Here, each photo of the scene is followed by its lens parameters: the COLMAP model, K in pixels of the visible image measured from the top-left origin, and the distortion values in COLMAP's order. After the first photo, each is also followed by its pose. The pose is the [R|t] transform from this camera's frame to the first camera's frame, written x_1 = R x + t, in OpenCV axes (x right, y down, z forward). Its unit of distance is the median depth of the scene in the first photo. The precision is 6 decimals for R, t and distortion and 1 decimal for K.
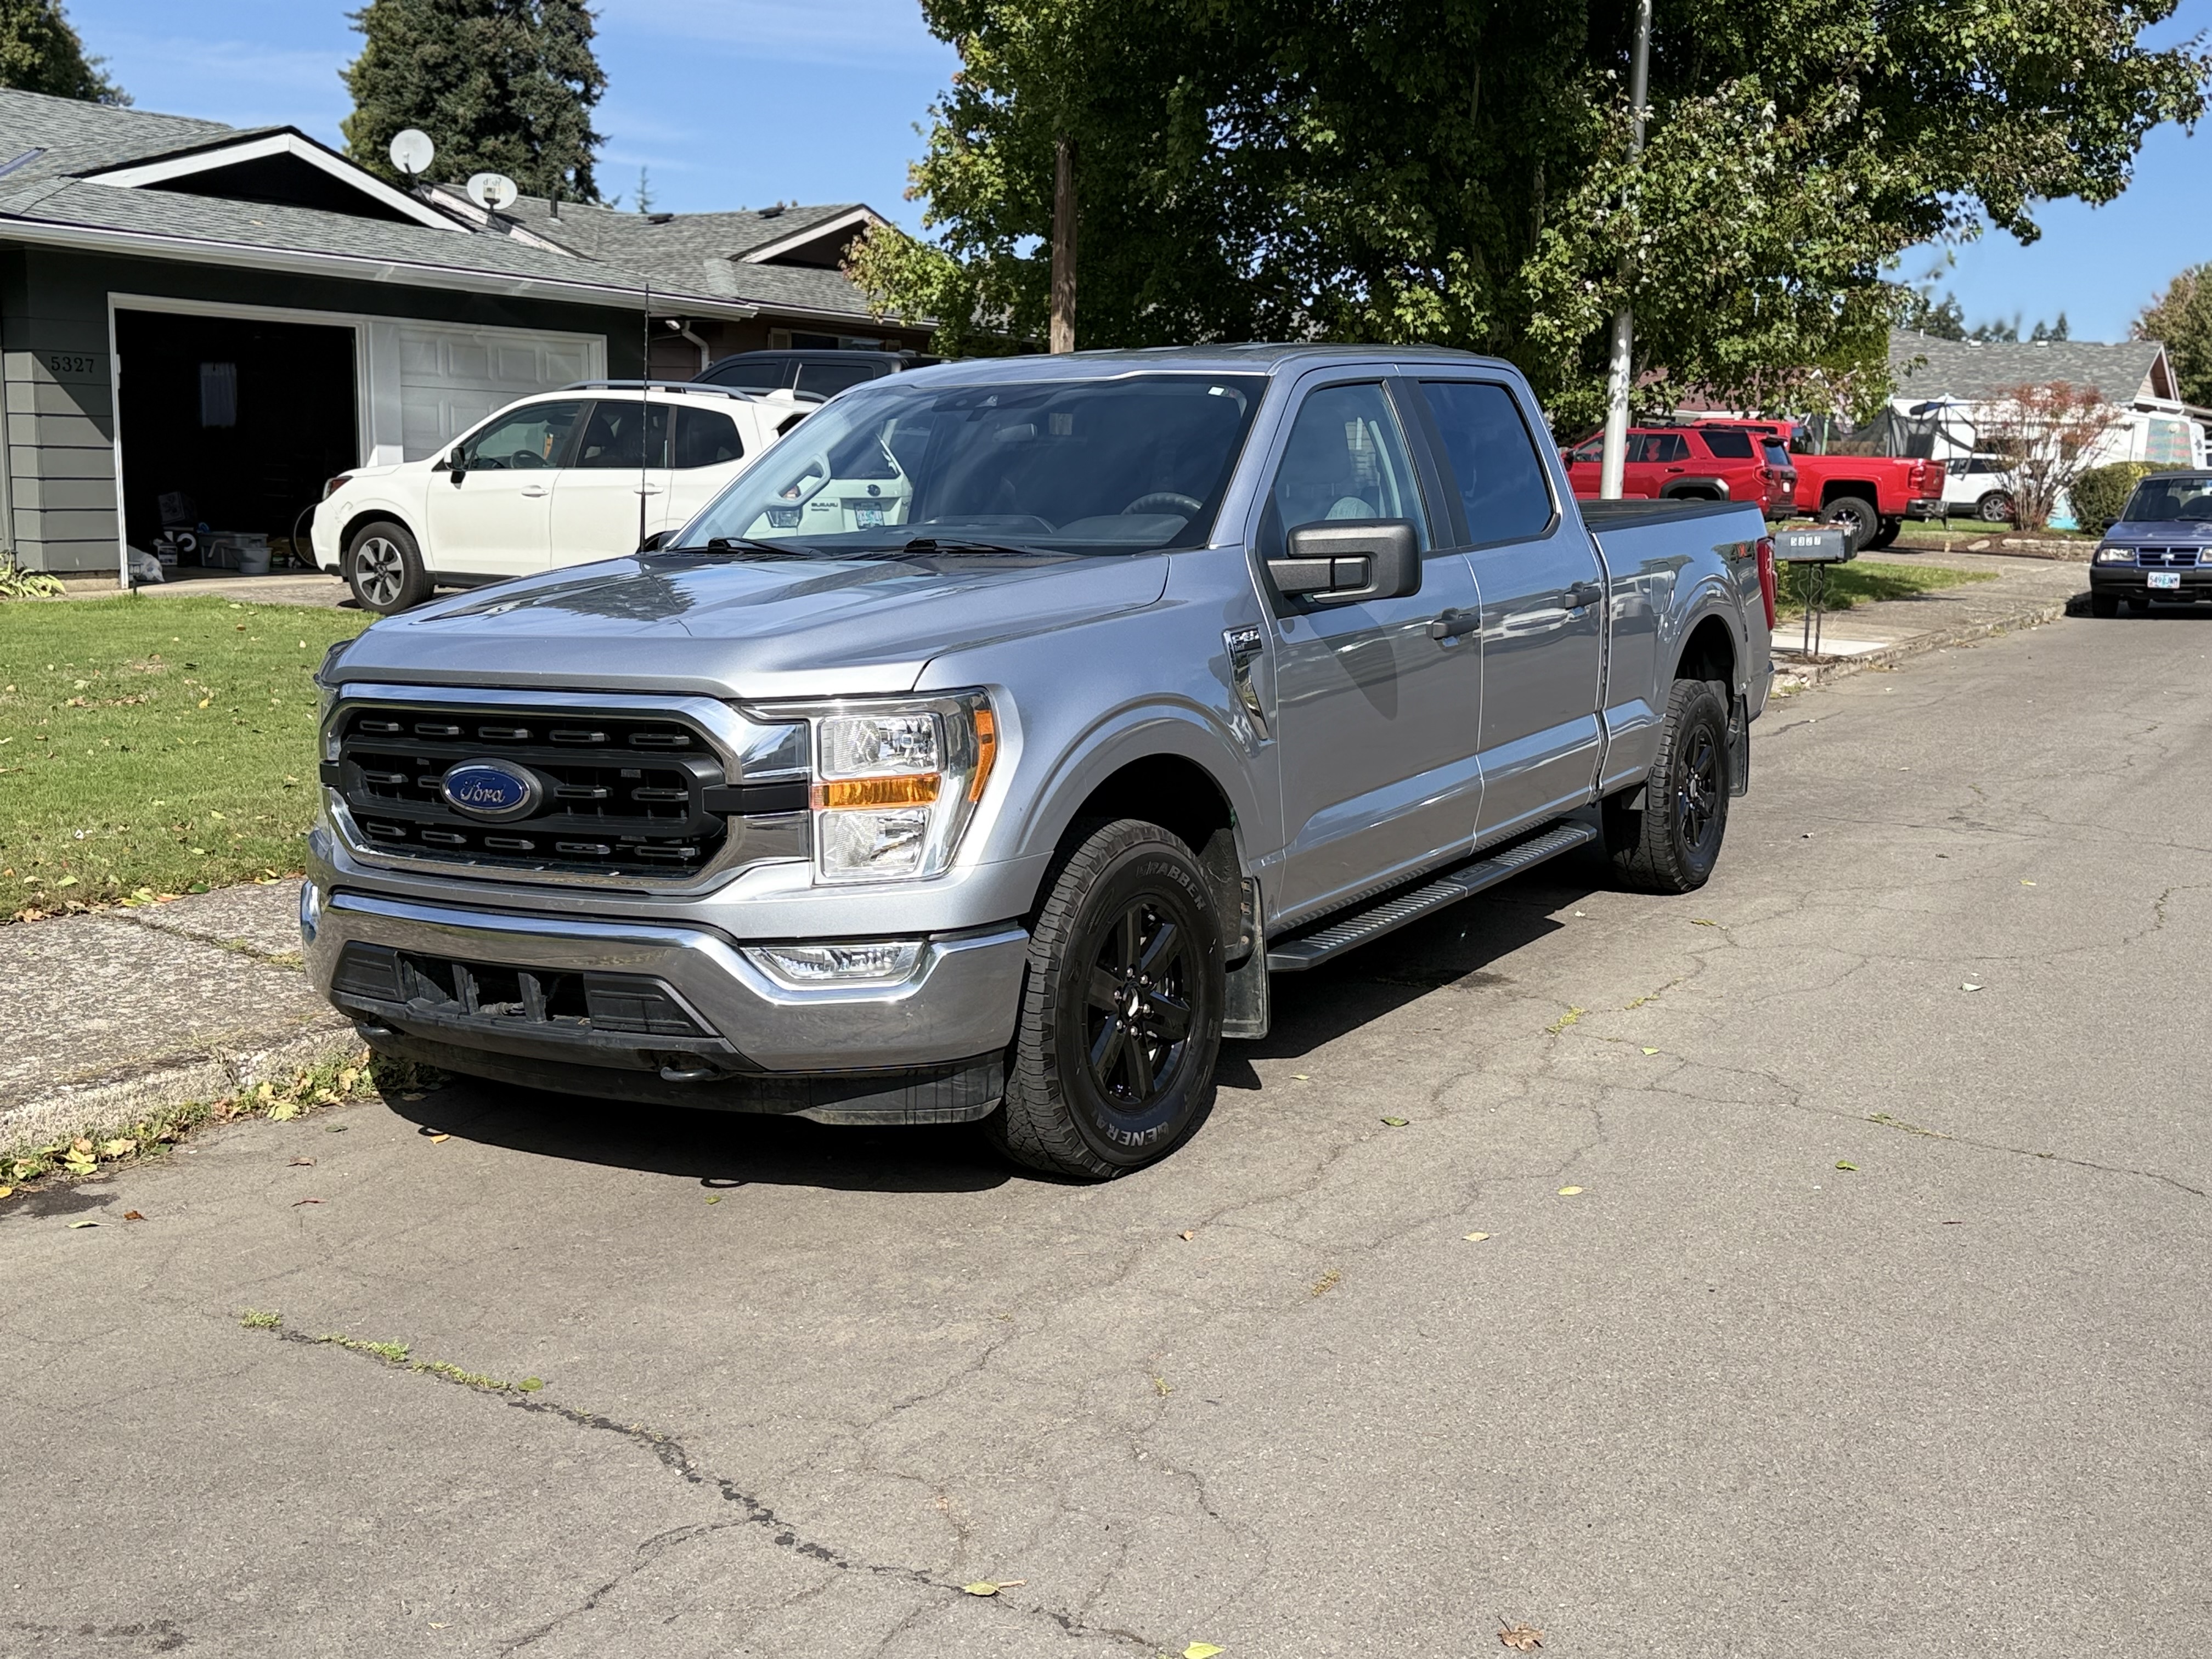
lens RADIAL K [[2214.3, 0, 1106.0], [0, 2214.3, 829.5], [0, 0, 1]] dist [0.180591, -0.374844]
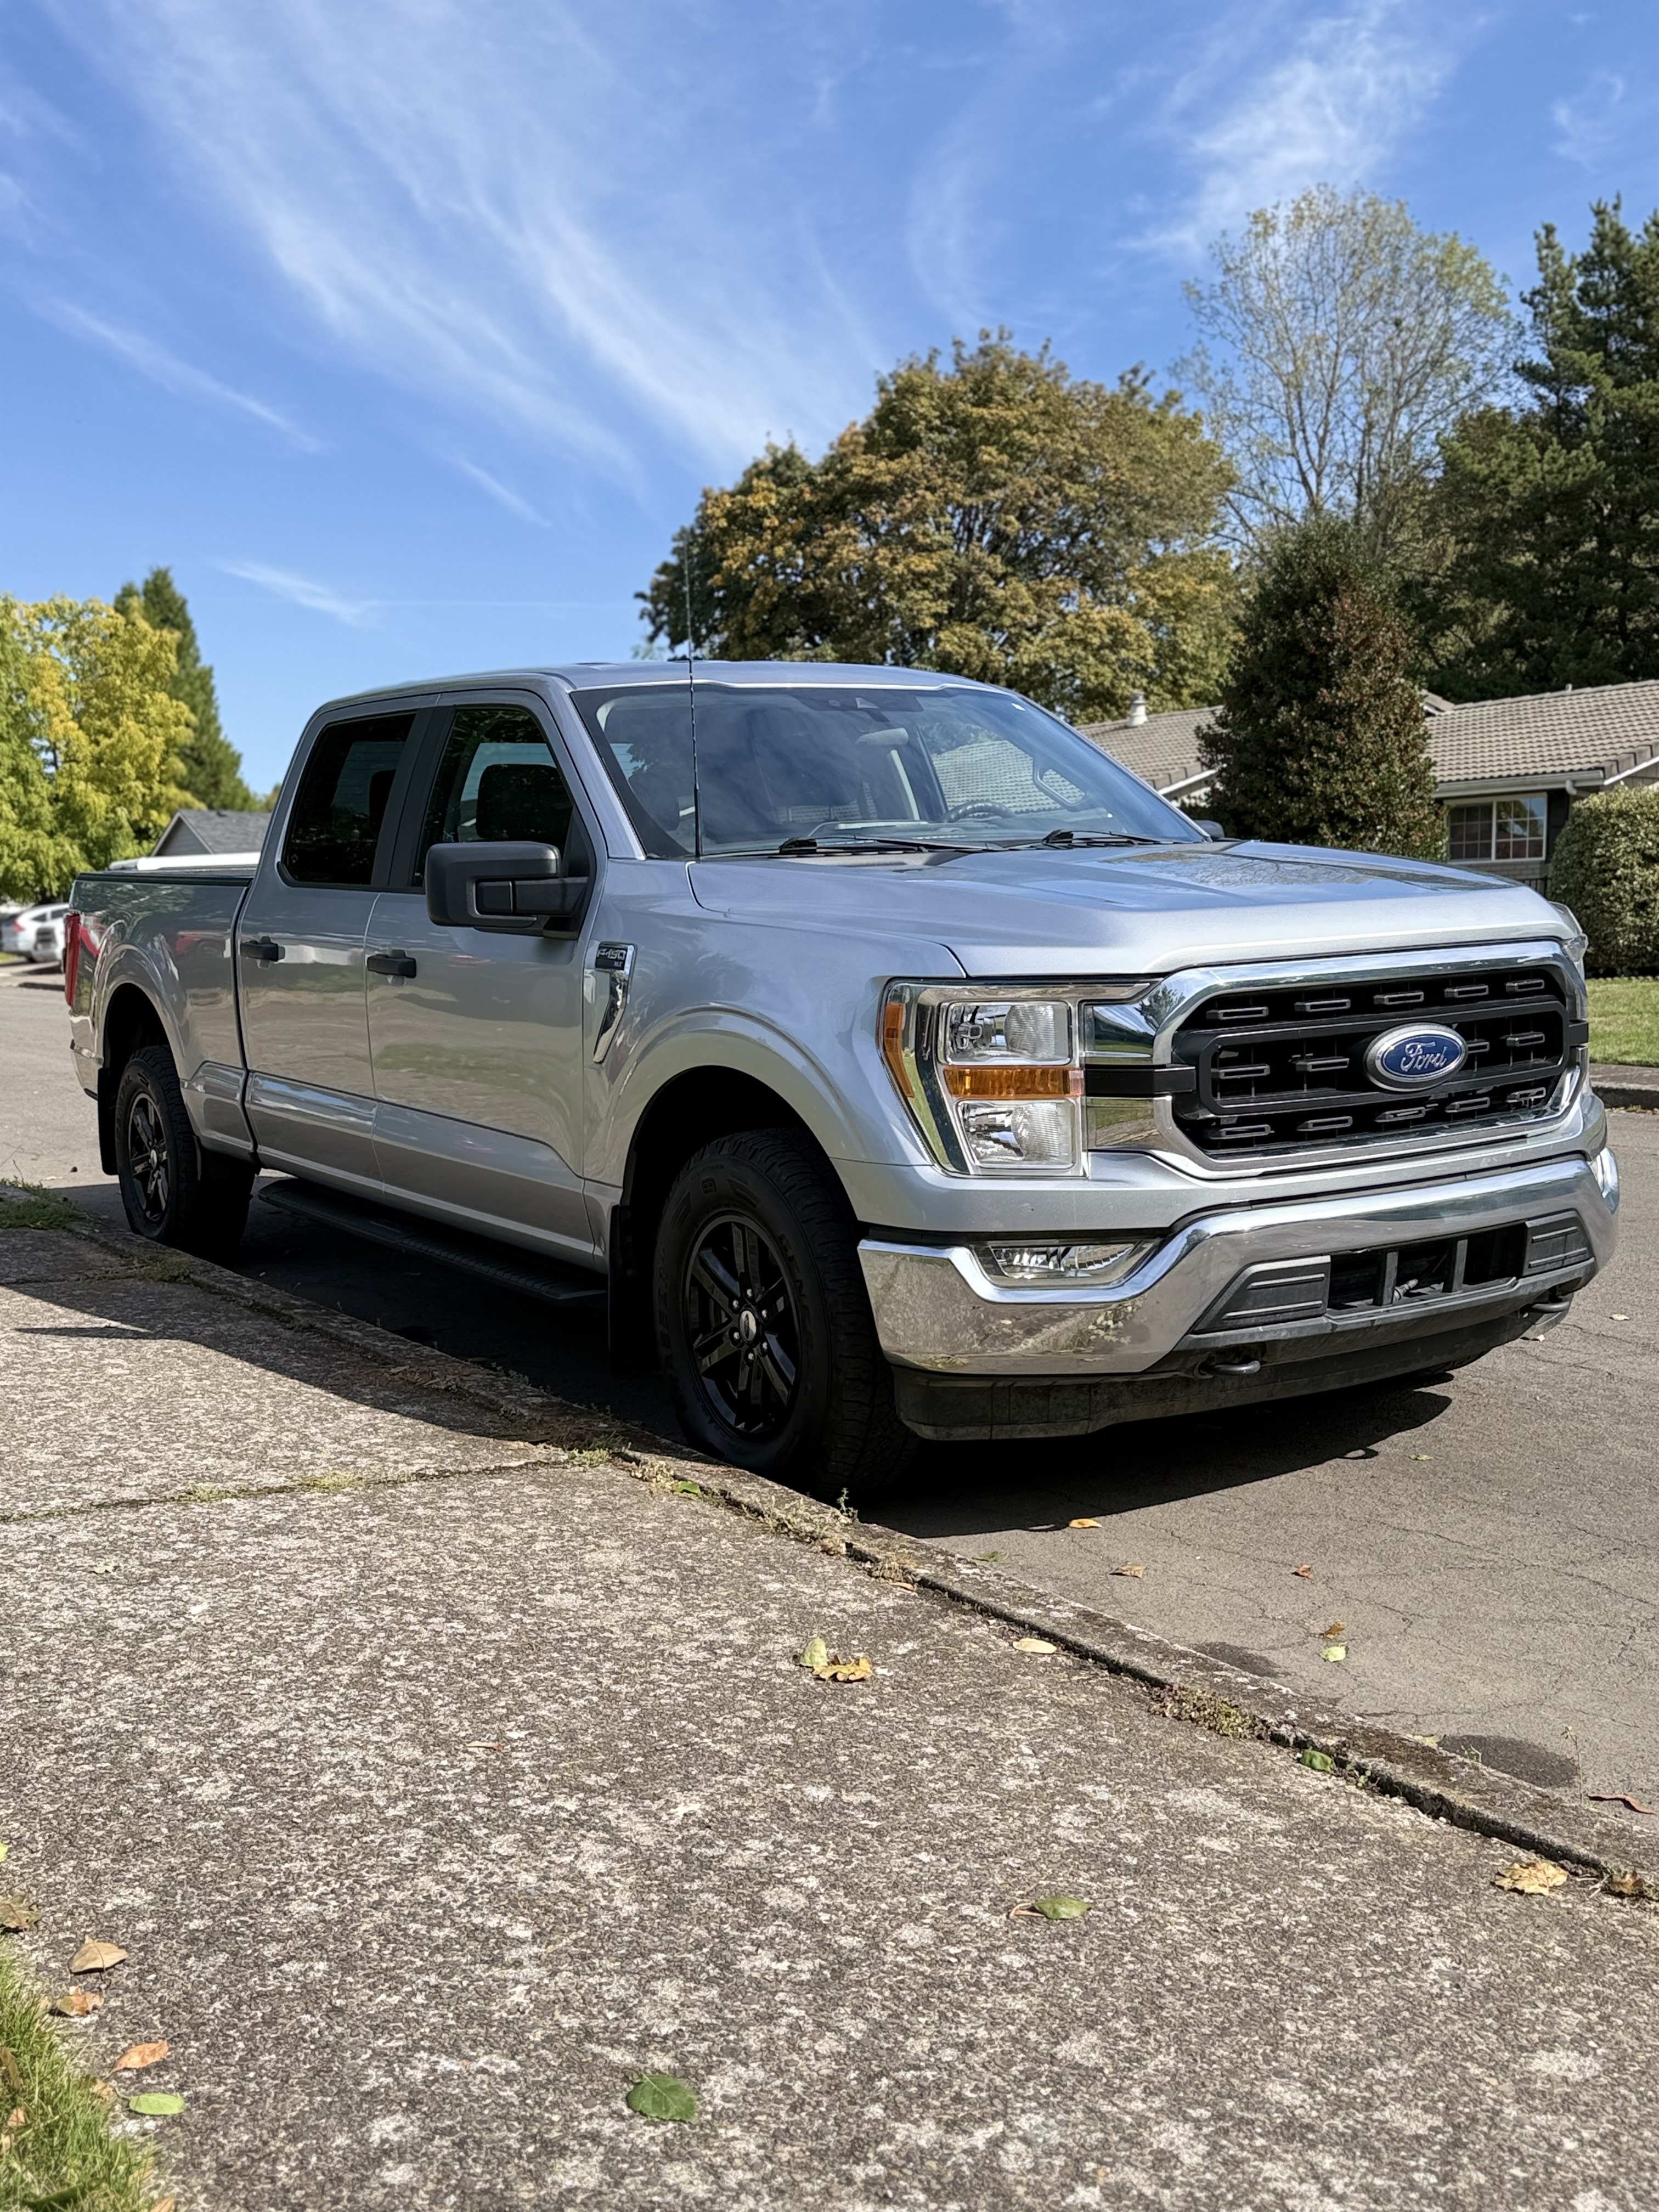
lens RADIAL K [[2214.3, 0, 849.4], [0, 2214.3, 1112.7], [0, 0, 1]] dist [0.180591, -0.374844]
pose [[0.411139, -0.090573, 0.907062, -0.322708], [0.158986, 0.986926, 0.026485, -0.015017], [-0.897601, 0.133321, 0.420164, 0.214217]]
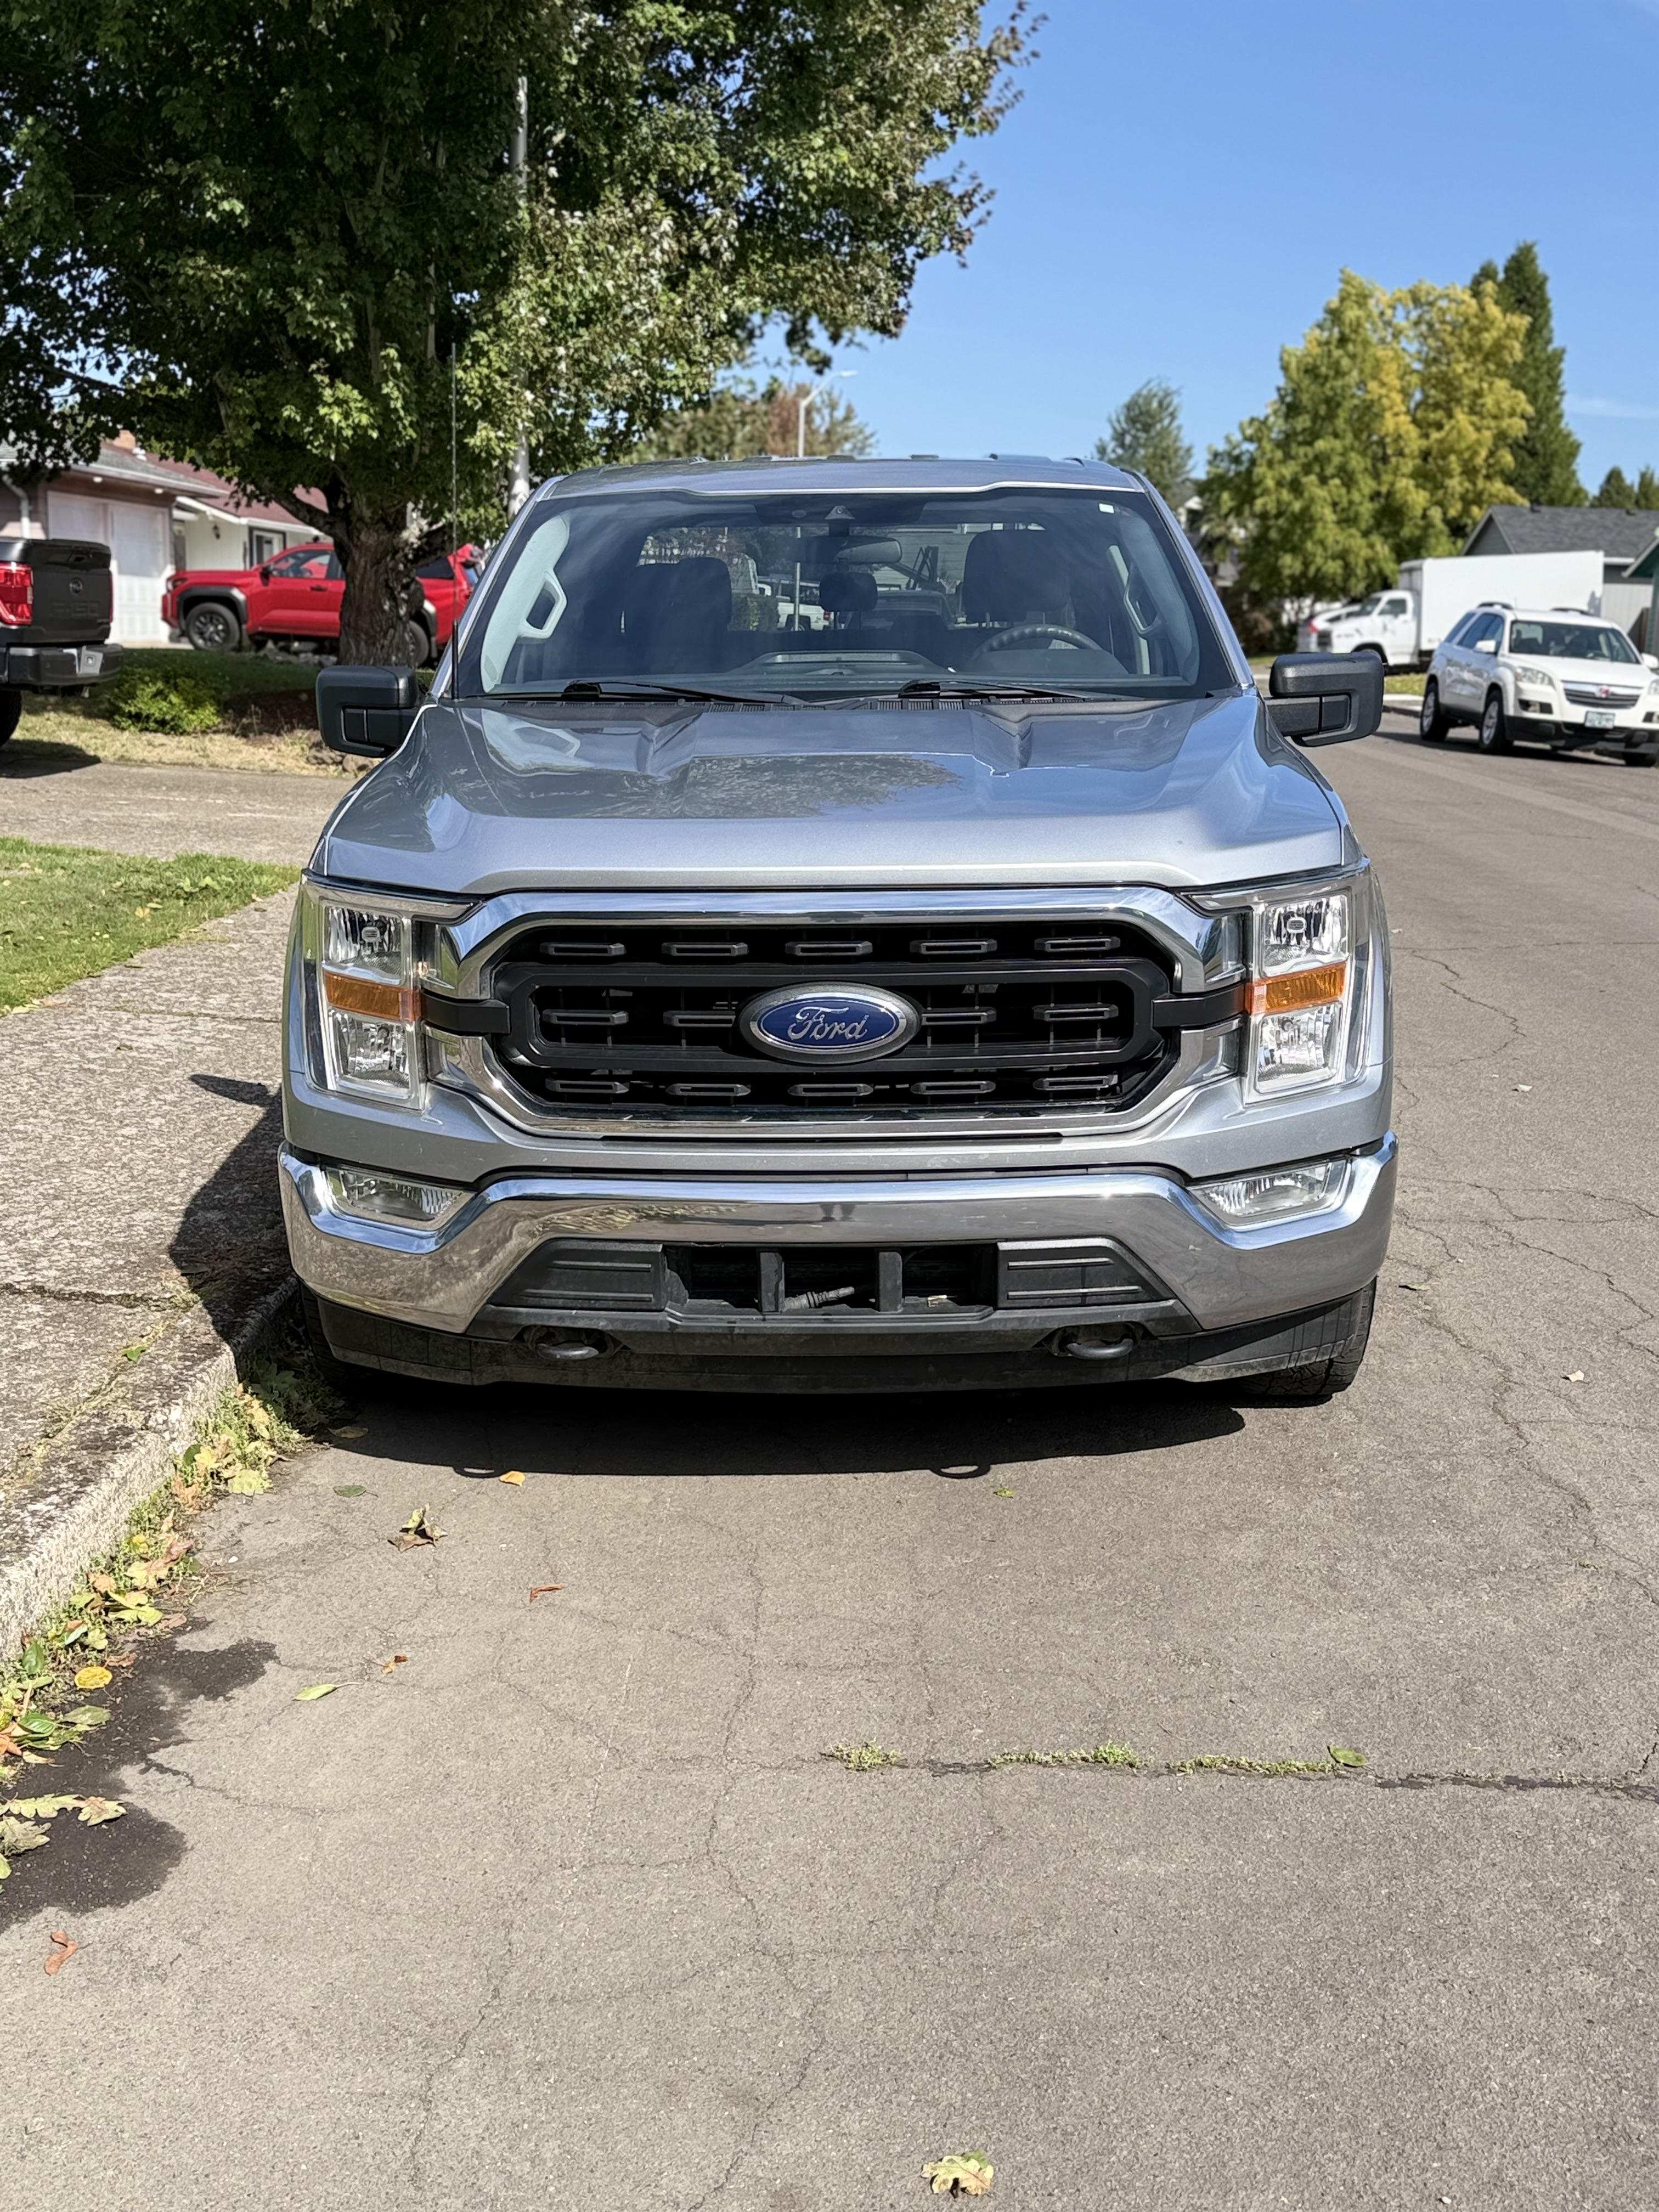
lens RADIAL K [[2214.3, 0, 849.4], [0, 2214.3, 1112.7], [0, 0, 1]] dist [0.180591, -0.374844]
pose [[0.865458, -0.102838, 0.490313, -0.168843], [0.067886, 0.993751, 0.088603, -0.014151], [-0.496361, -0.043396, 0.867031, 0.086824]]
